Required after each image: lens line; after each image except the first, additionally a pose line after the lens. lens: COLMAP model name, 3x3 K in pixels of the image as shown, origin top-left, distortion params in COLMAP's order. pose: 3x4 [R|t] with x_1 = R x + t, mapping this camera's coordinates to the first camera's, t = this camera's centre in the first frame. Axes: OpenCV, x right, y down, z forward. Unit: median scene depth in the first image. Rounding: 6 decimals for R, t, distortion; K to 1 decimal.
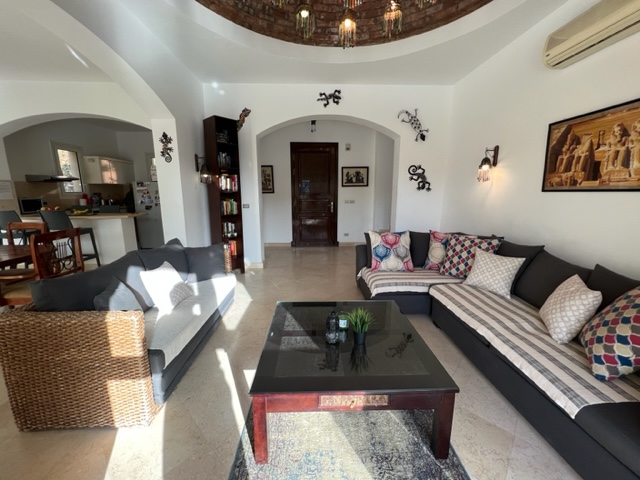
lens RADIAL K [[255.9, 0, 319.7], [0, 255.9, 237.2], [0, 0, 1]] dist [-0.001062, 0.000558]
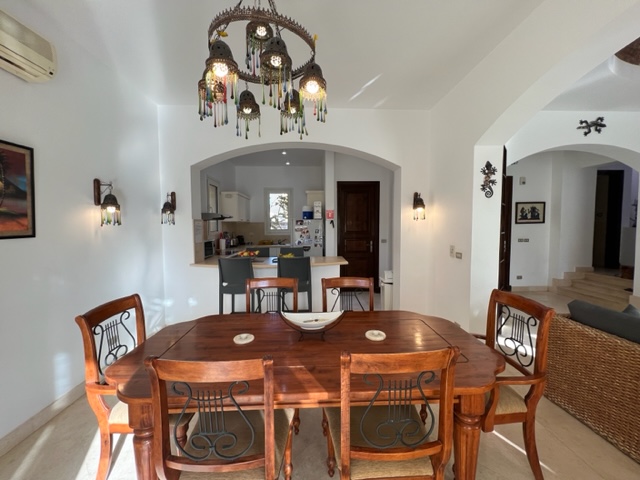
lens RADIAL K [[256.7, 0, 319.3], [0, 256.7, 238.0], [0, 0, 1]] dist [-0.002994, 0.000718]
pose [[0.999924, -0.005996, 0.010780, -0.899175], [0.007324, 0.991785, -0.127709, -0.057676], [-0.009925, 0.127779, 0.991753, 0.186875]]
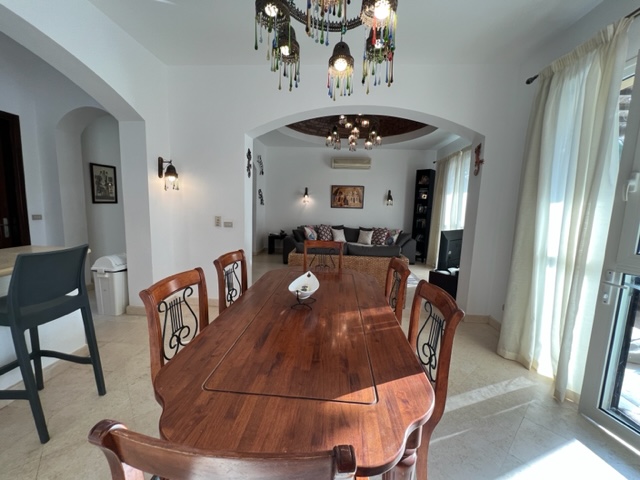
lens RADIAL K [[256.7, 0, 320.0], [0, 256.7, 236.8], [0, 0, 1]] dist [-0.002994, 0.000718]
pose [[0.099278, -0.114662, 0.988431, -1.280320], [0.142222, 0.984775, 0.099953, -0.098660], [-0.984844, 0.130653, 0.114074, 0.507892]]
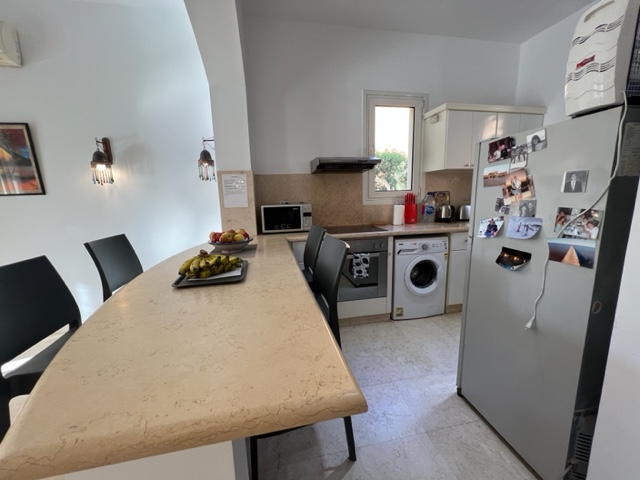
lens RADIAL K [[256.7, 0, 318.8], [0, 256.7, 239.2], [0, 0, 1]] dist [-0.002994, 0.000718]
pose [[0.169863, 0.164069, -0.971714, -0.702127], [-0.148602, 0.979033, 0.139328, -0.193847], [0.974199, 0.120733, 0.190682, 1.138871]]
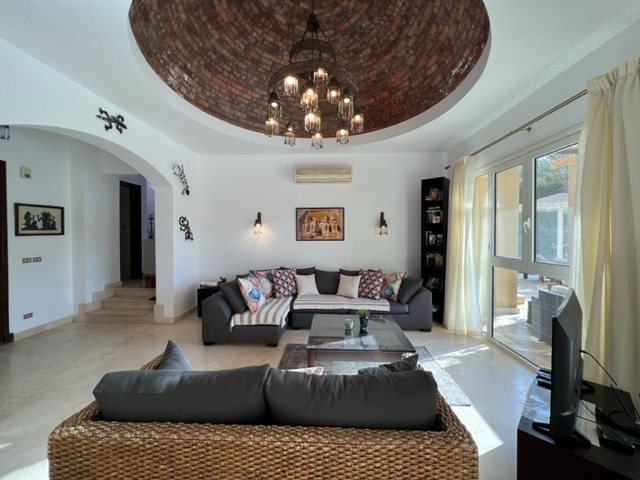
lens RADIAL K [[255.9, 0, 319.5], [0, 255.9, 237.6], [0, 0, 1]] dist [-0.001062, 0.000558]
pose [[0.071716, -0.015455, 0.997305, -0.656847], [0.177289, 0.984156, 0.002502, -0.107117], [-0.981542, 0.176632, 0.073320, 0.414335]]
